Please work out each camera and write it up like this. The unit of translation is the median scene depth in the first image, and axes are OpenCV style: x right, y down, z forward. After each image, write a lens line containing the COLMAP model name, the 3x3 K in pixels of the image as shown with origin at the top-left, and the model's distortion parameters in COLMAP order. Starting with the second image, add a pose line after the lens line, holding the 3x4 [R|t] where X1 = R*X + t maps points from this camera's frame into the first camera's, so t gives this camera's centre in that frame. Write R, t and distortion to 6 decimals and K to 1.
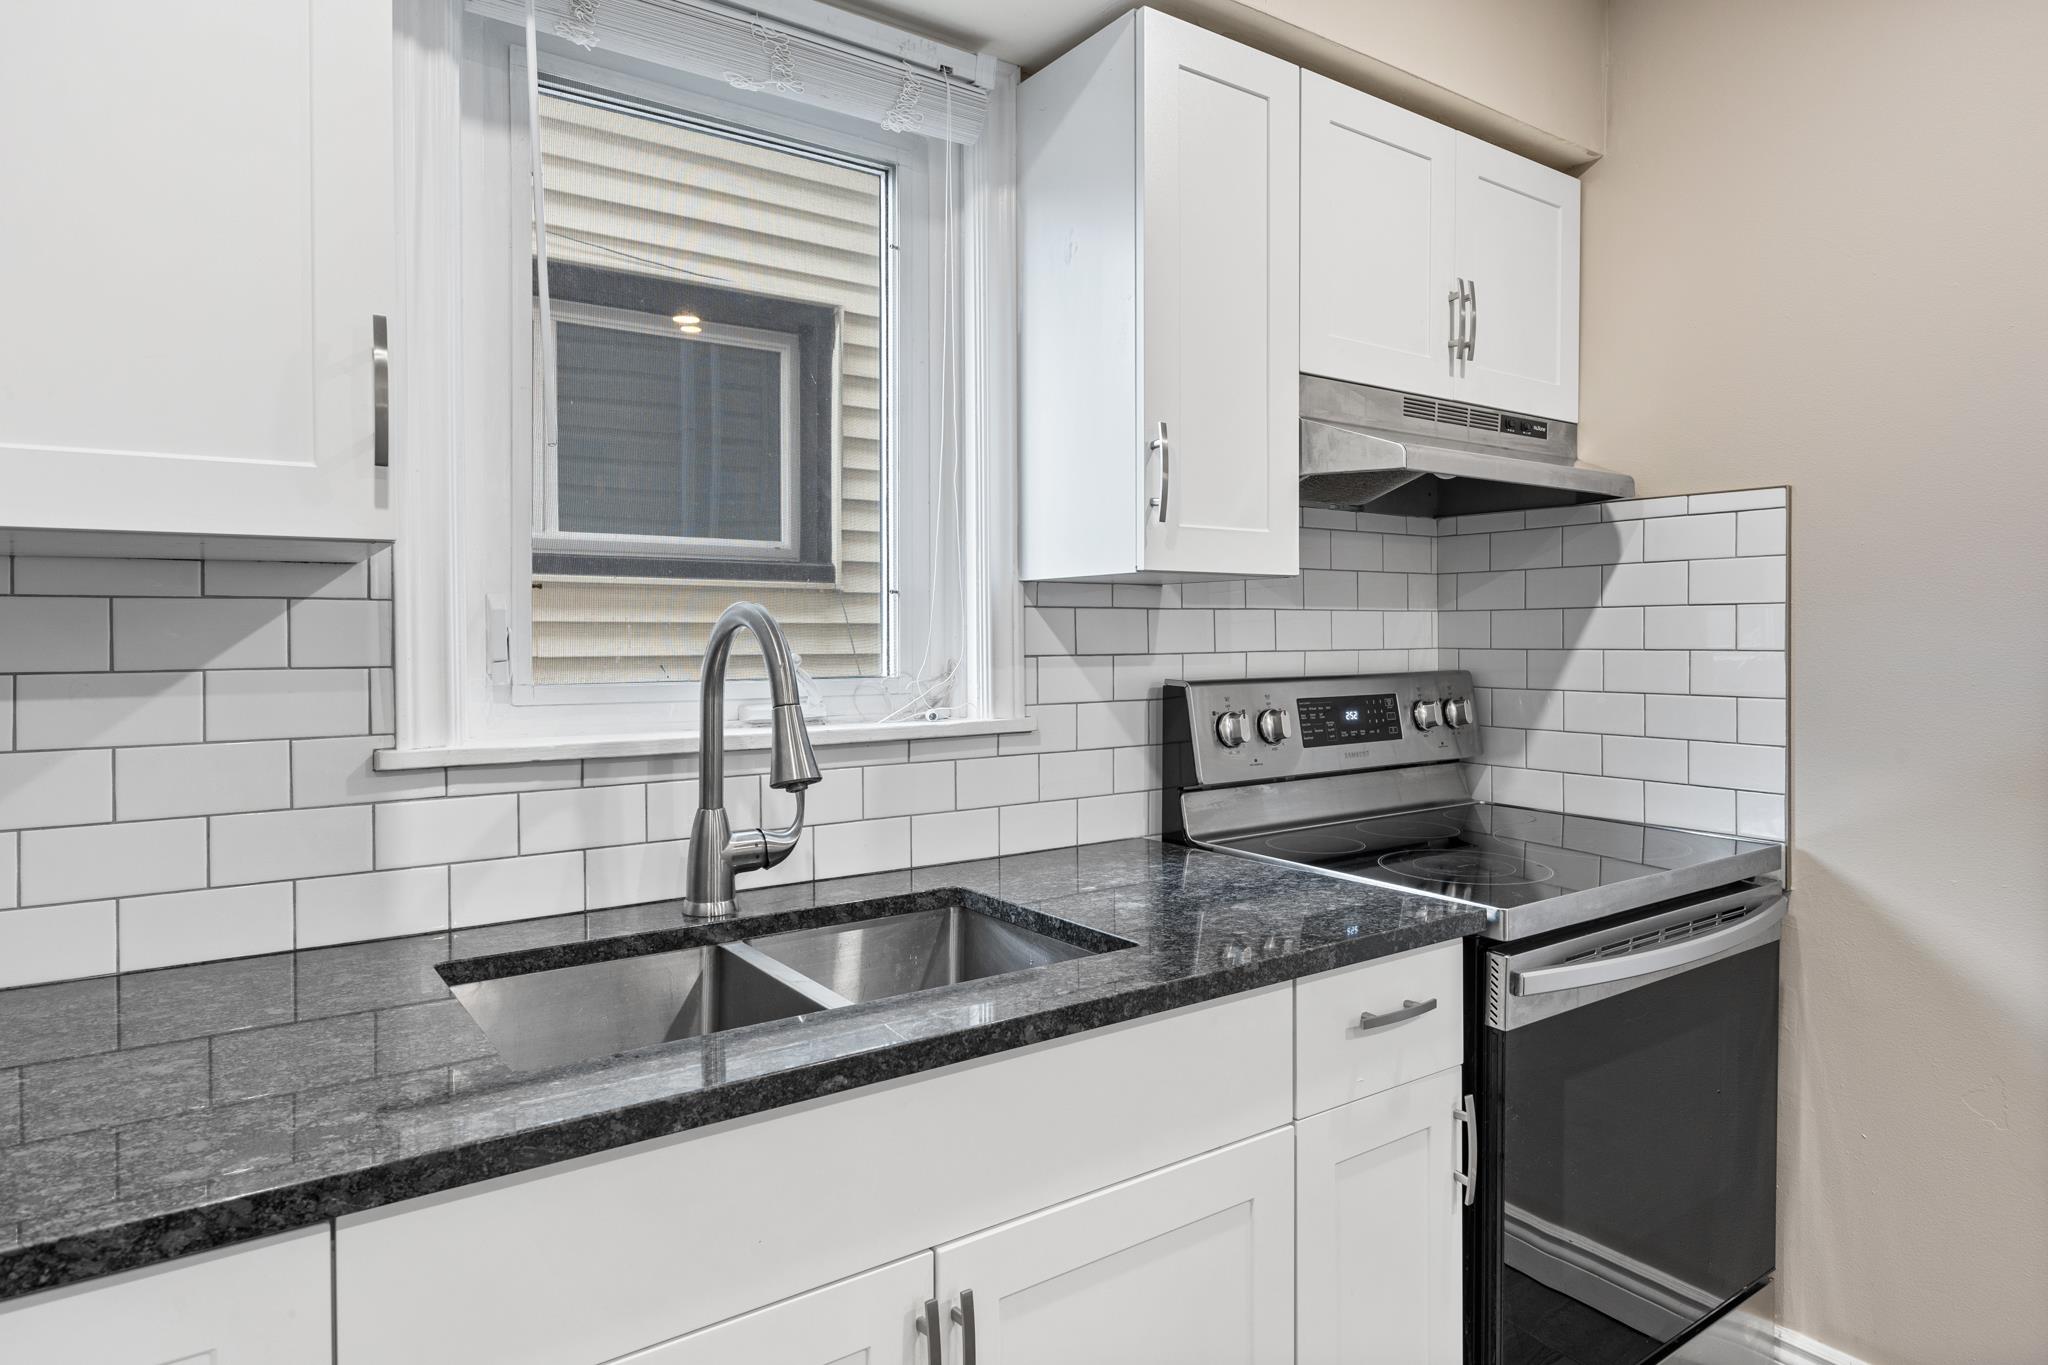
lens RADIAL K [[1181.7, 0, 1019.6], [0, 1181.7, 650.5], [0, 0, 1]] dist [0.024951, 0.000206]
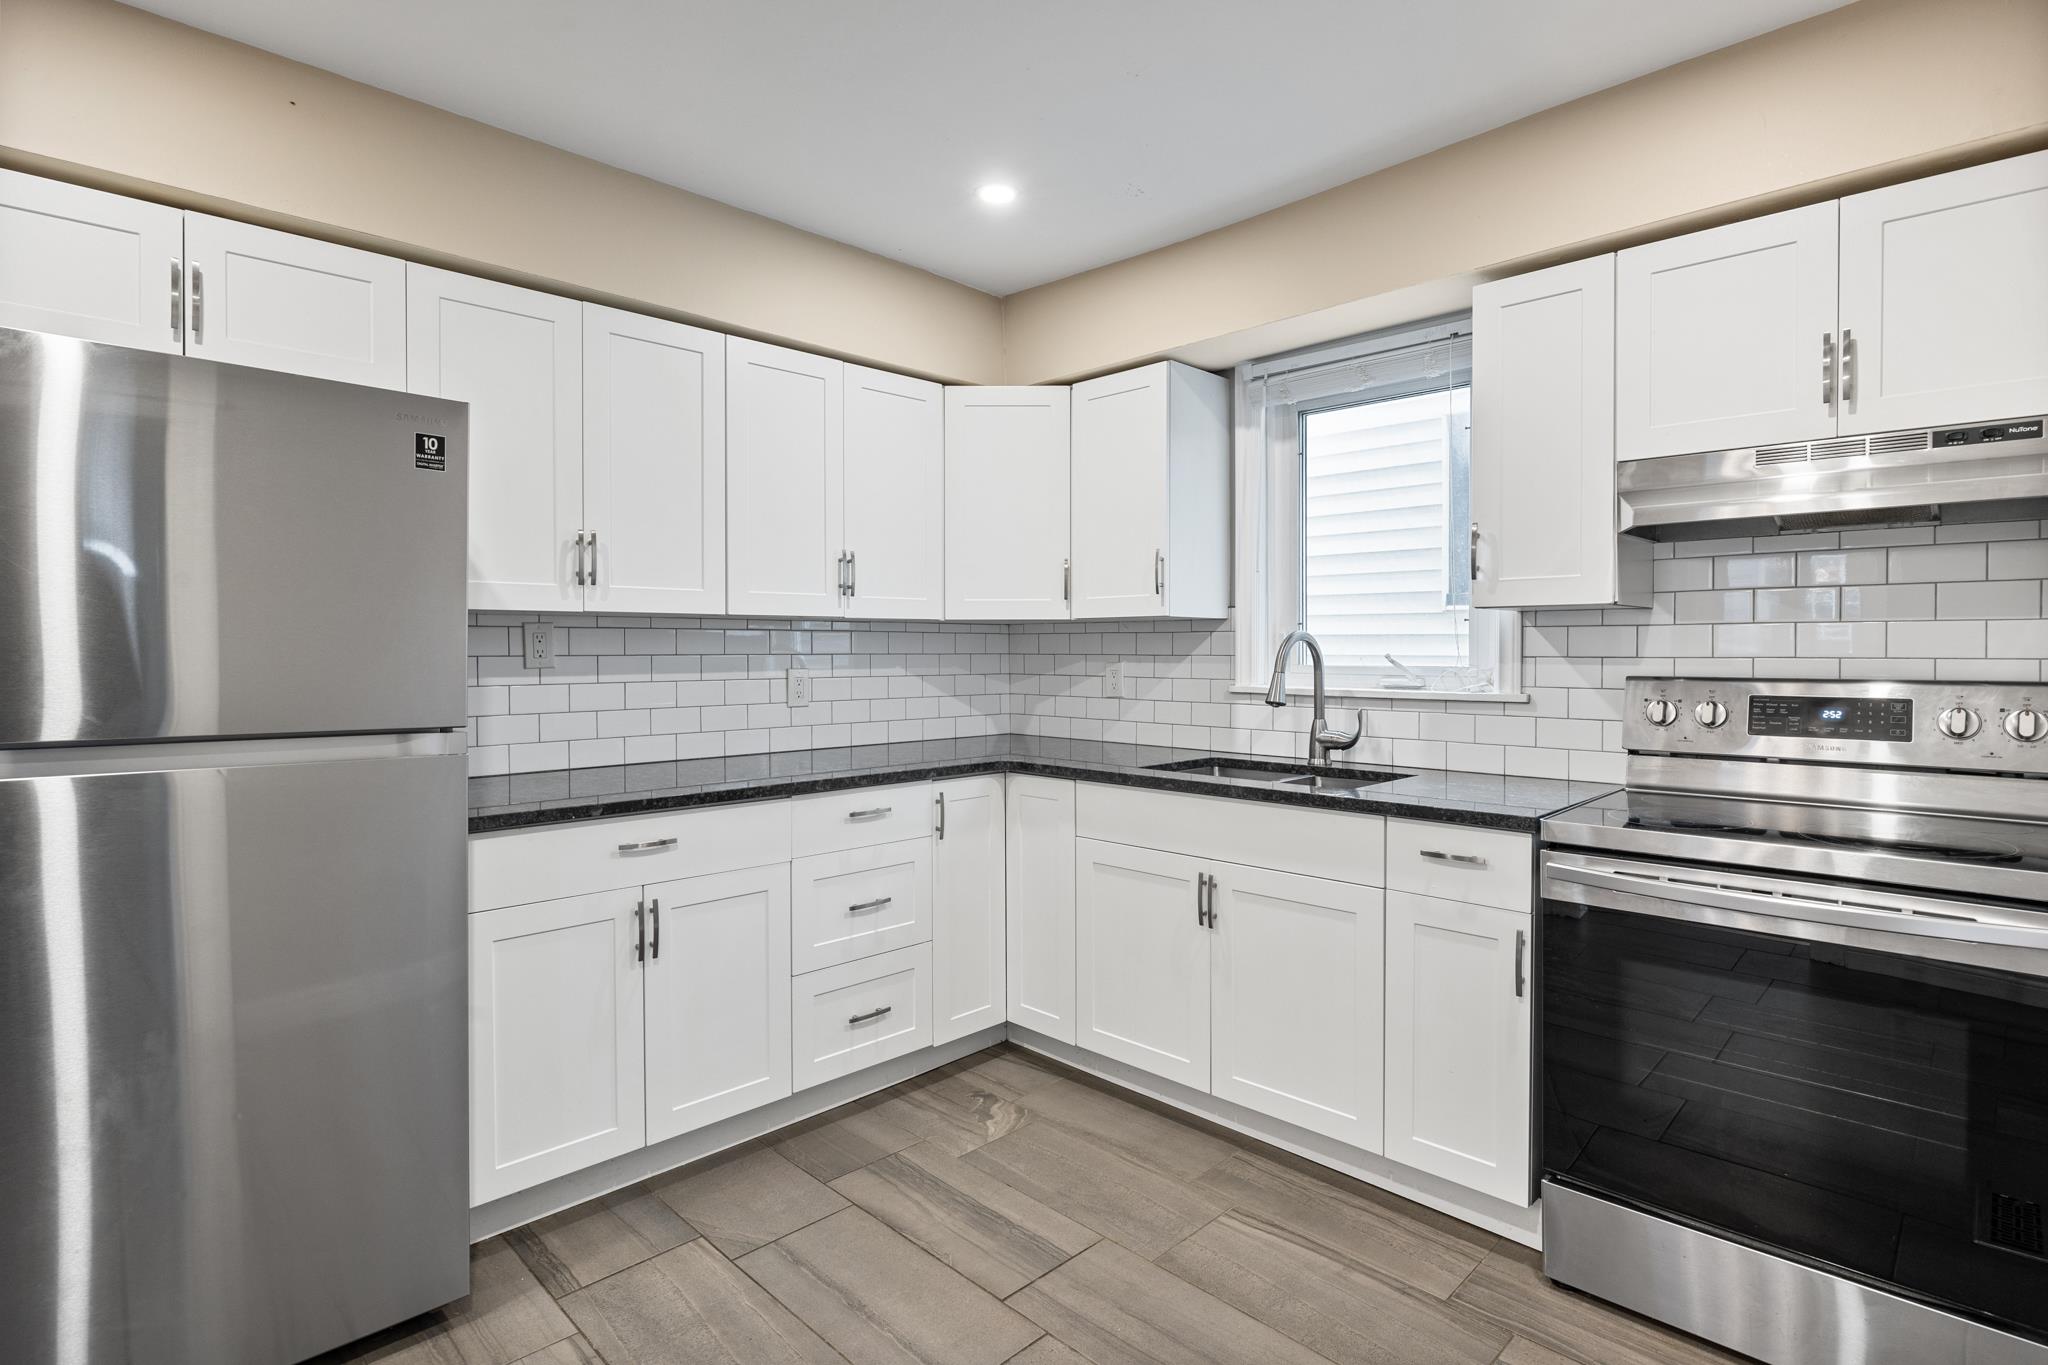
lens RADIAL K [[1033.9, 0, 1018.0], [0, 1033.9, 648.7], [0, 0, 1]] dist [0.000731, 0.000221]
pose [[0.173315, 0.005595, -0.984851, 1.325561], [-0.010383, 0.999939, 0.003853, -0.004621], [0.984812, 0.009558, 0.173362, 0.063994]]
